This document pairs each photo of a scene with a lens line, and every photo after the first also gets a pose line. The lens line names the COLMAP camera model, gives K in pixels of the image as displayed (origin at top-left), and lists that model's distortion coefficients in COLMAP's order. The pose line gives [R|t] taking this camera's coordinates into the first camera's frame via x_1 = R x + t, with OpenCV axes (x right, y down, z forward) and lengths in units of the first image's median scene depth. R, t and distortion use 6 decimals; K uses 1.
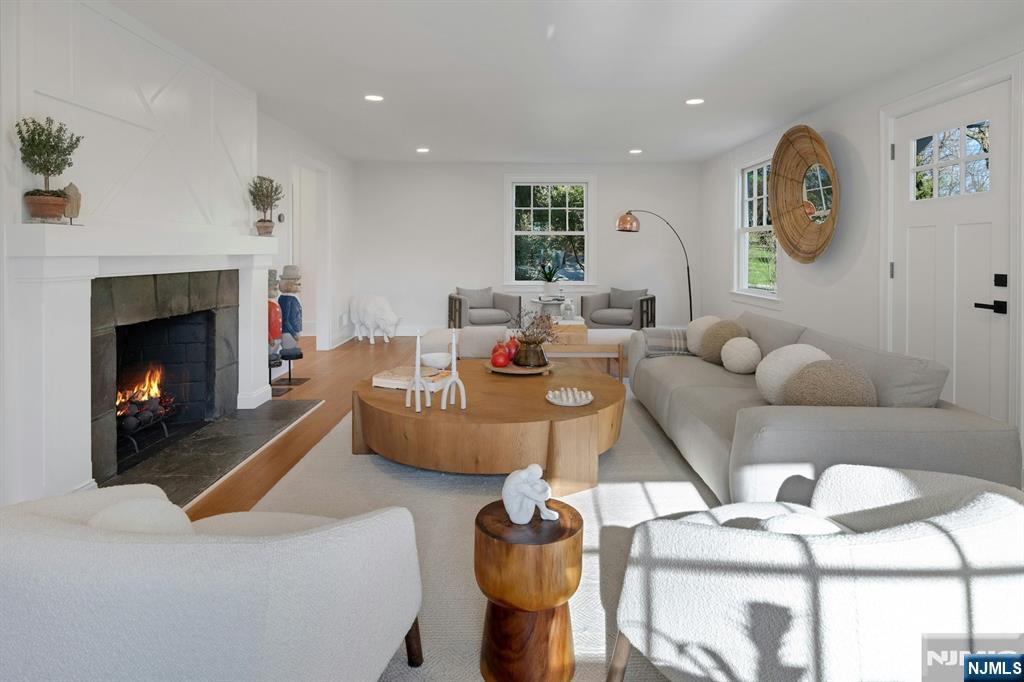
lens RADIAL K [[566.4, 0, 515.5], [0, 566.4, 251.6], [0, 0, 1]] dist [-0.001341, 0.002586]
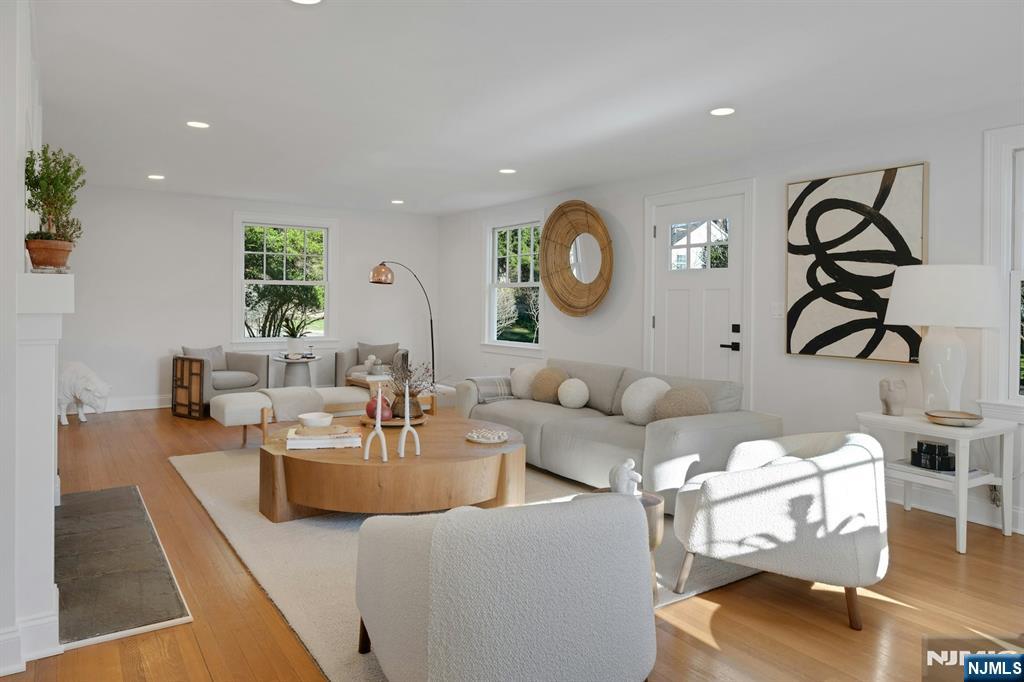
lens RADIAL K [[669.6, 0, 491.7], [0, 669.6, 304.1], [0, 0, 1]] dist [-0.005650, 0.002070]
pose [[0.842318, 0.006859, 0.538937, -0.414626], [-0.009106, 0.999957, 0.001505, -0.006529], [-0.538904, -0.006175, 0.842345, -0.086734]]
